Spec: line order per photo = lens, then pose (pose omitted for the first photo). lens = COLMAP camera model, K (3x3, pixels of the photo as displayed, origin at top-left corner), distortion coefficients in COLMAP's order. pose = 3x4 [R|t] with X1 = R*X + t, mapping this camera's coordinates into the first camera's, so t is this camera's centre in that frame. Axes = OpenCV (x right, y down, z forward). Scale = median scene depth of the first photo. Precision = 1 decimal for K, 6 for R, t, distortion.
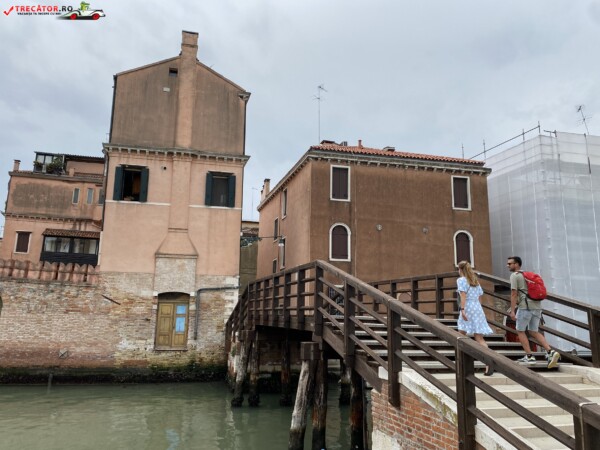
lens RADIAL K [[456.2, 0, 302.1], [0, 456.2, 226.7], [0, 0, 1]] dist [0.014561, -0.014292]
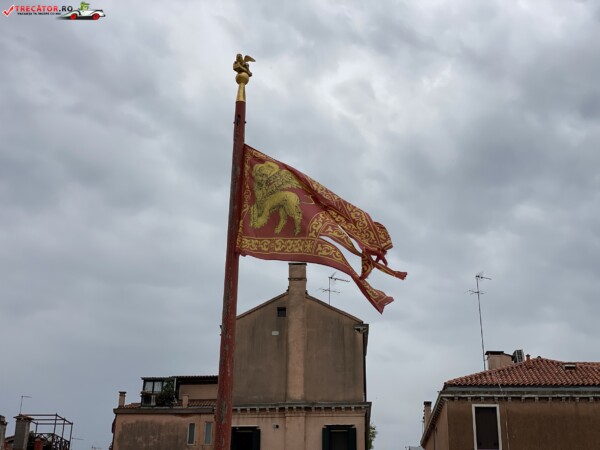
lens RADIAL K [[918.9, 0, 300.2], [0, 918.9, 223.8], [0, 0, 1]] dist [0.128292, 0.000000]
pose [[0.936138, -0.130245, -0.326622, 0.354220], [0.064540, 0.976735, -0.204509, -0.132529], [0.345659, 0.170369, 0.922765, -0.661807]]
